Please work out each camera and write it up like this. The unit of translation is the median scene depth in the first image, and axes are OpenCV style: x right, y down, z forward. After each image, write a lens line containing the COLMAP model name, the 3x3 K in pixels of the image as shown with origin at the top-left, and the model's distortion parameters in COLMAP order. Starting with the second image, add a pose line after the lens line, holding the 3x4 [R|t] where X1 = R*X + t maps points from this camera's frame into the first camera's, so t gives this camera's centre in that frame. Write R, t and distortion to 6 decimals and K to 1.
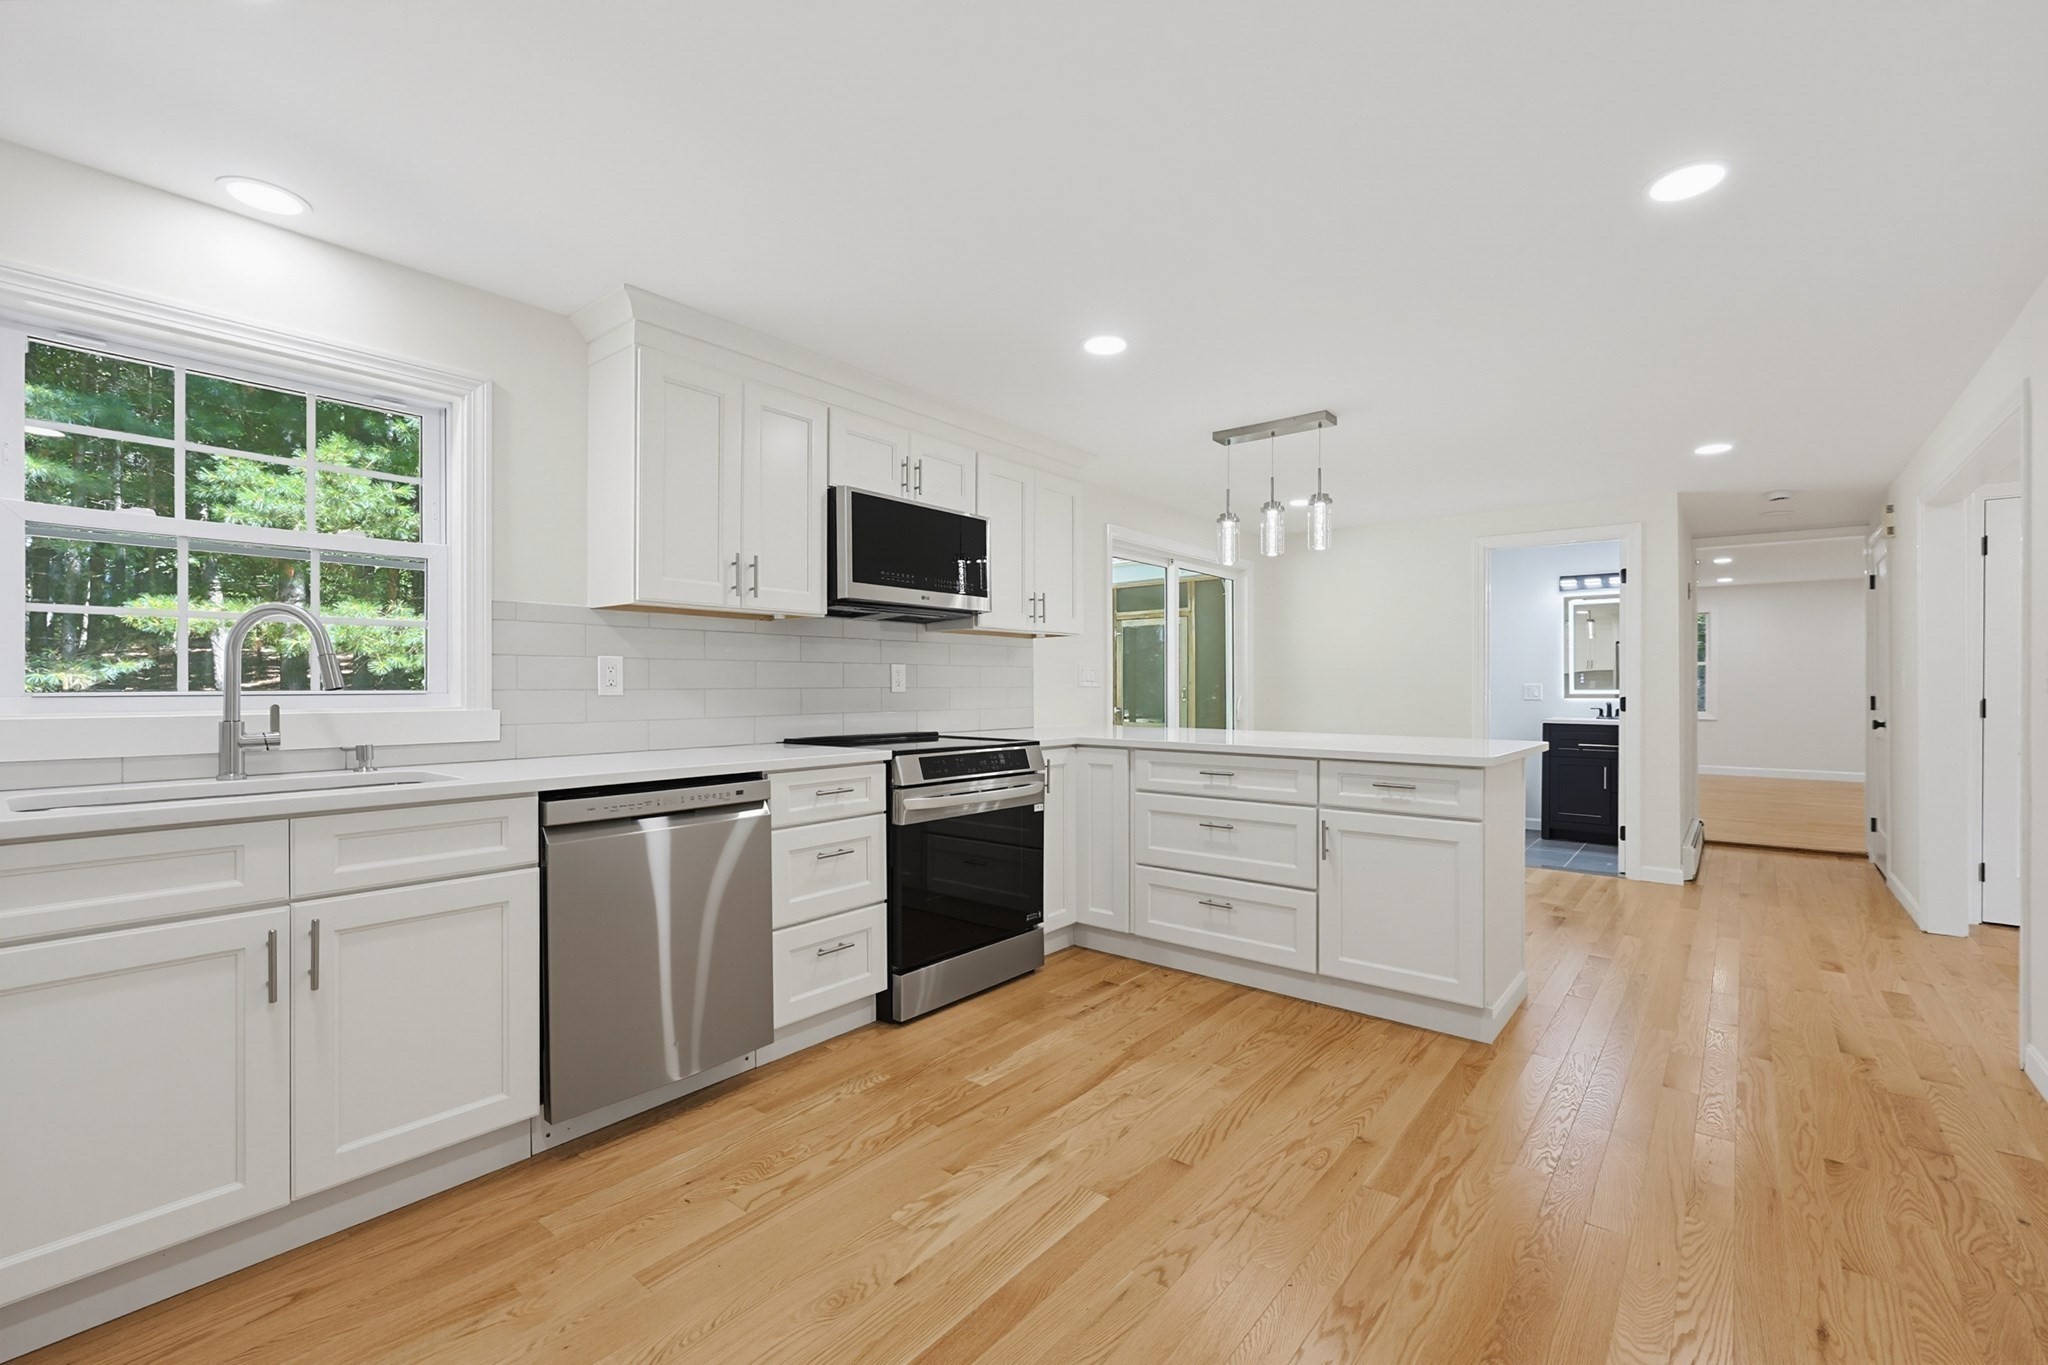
lens RADIAL K [[877.1, 0, 1039.1], [0, 877.1, 686.3], [0, 0, 1]] dist [-0.000736, -0.000403]
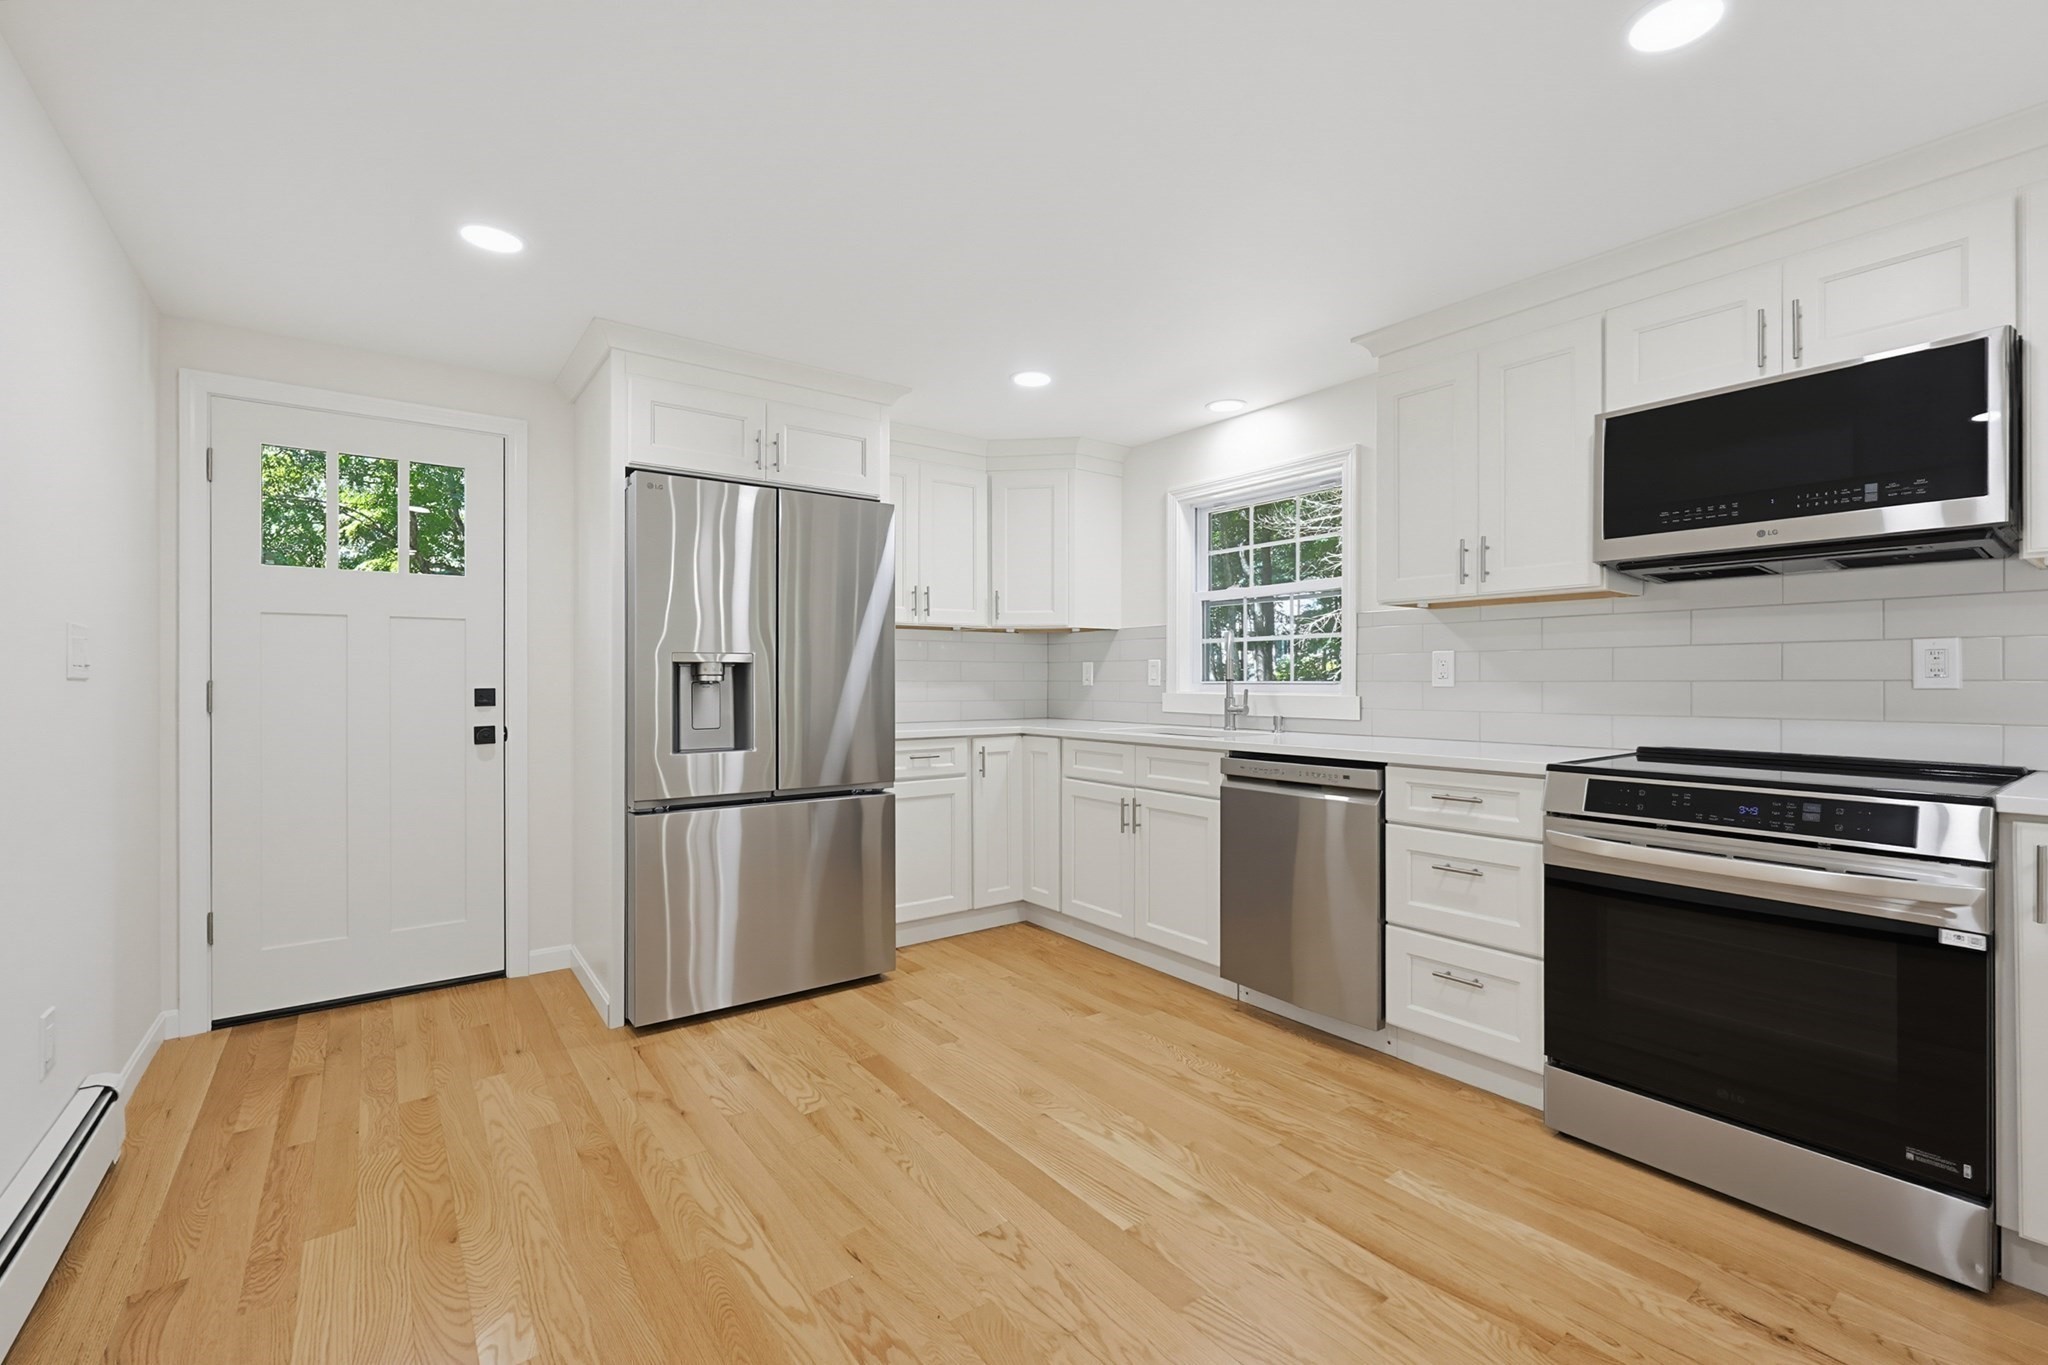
lens RADIAL K [[874.5, 0, 1053.5], [0, 874.5, 681.9], [0, 0, 1]] dist [-0.002361, -0.000367]
pose [[-0.233054, 0.001240, -0.972463, 0.642174], [-0.001622, 0.999997, 0.001664, 0.002692], [0.972462, 0.001965, -0.233051, 0.737591]]
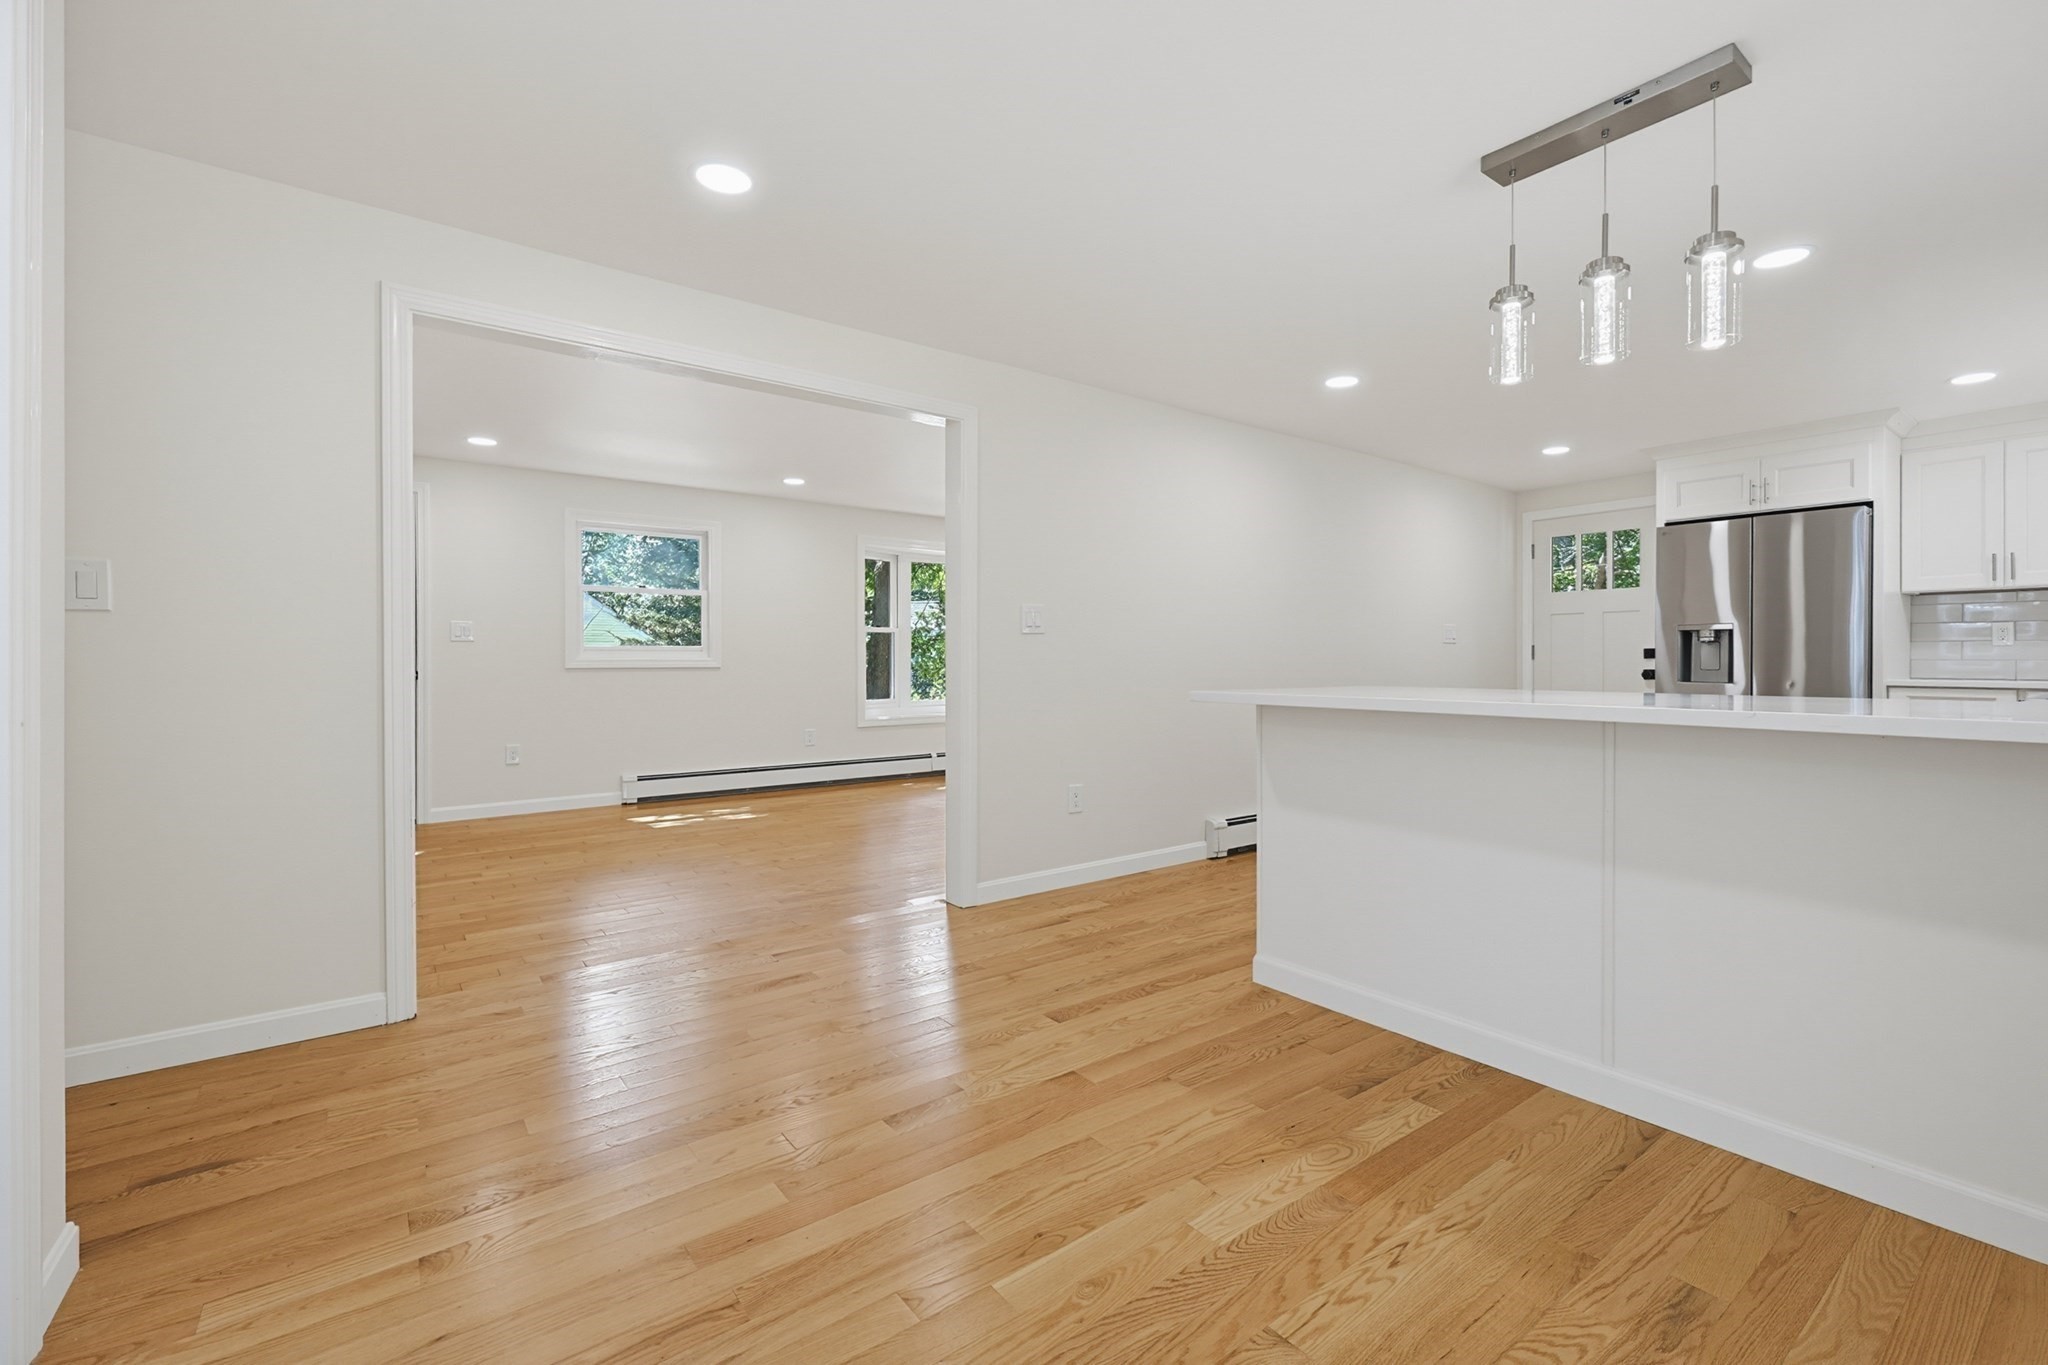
lens RADIAL K [[883.7, 0, 1058.8], [0, 883.7, 672.1], [0, 0, 1]] dist [-0.000407, 0.000401]
pose [[-0.974202, -0.003889, 0.225644, 0.590614], [-0.000829, 0.999906, 0.013652, 0.040382], [-0.225676, 0.013113, -0.974114, 2.027401]]
